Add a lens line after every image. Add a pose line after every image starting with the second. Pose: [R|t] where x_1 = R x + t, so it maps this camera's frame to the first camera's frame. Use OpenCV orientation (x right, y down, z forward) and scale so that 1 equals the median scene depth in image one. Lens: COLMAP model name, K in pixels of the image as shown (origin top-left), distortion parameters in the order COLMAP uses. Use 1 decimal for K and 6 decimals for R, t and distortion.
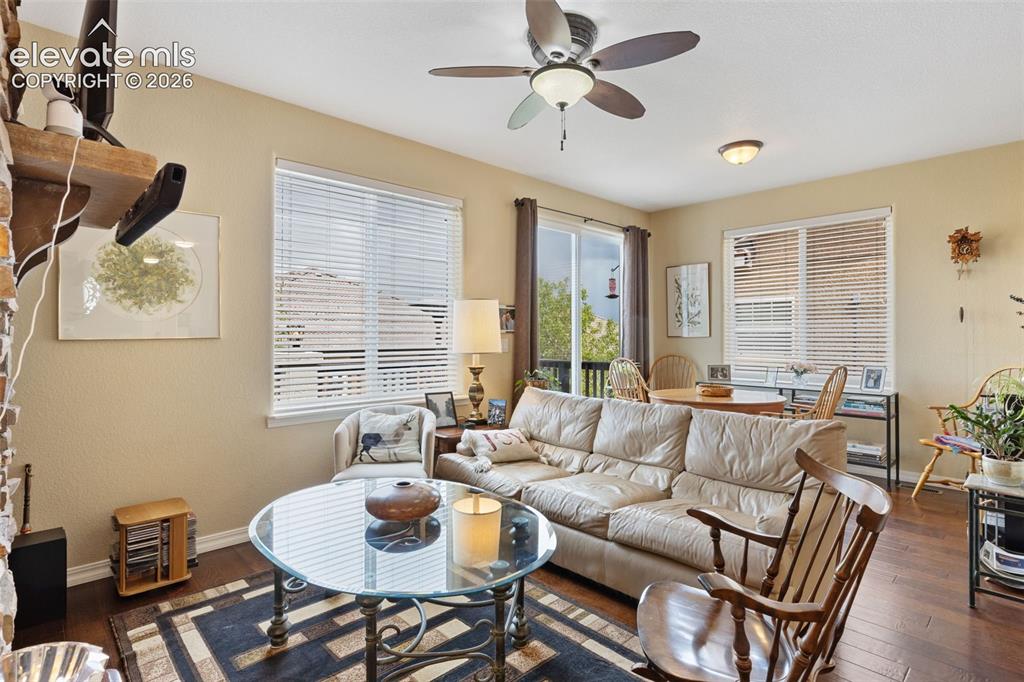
lens RADIAL K [[516.5, 0, 509.8], [0, 516.5, 333.7], [0, 0, 1]] dist [0.004350, -0.001387]
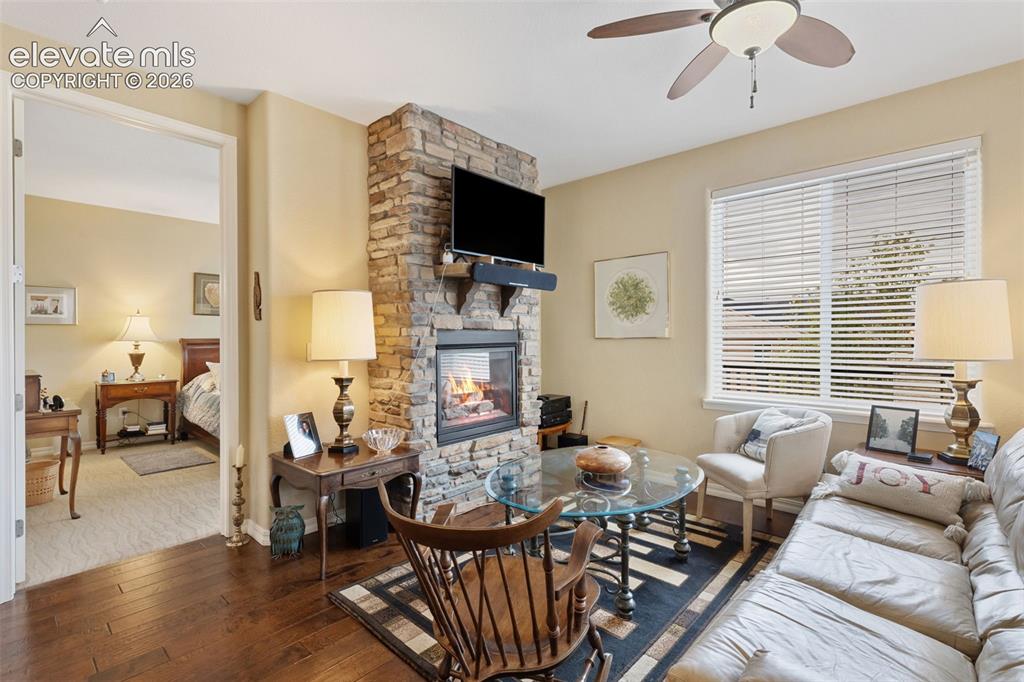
lens RADIAL K [[468.2, 0, 512.2], [0, 468.2, 339.9], [0, 0, 1]] dist [0.005013, 0.000371]
pose [[0.077637, 0.007575, -0.996953, 0.642495], [0.006898, 0.999943, 0.008135, 0.001496], [0.996958, -0.007508, 0.077580, 0.446175]]
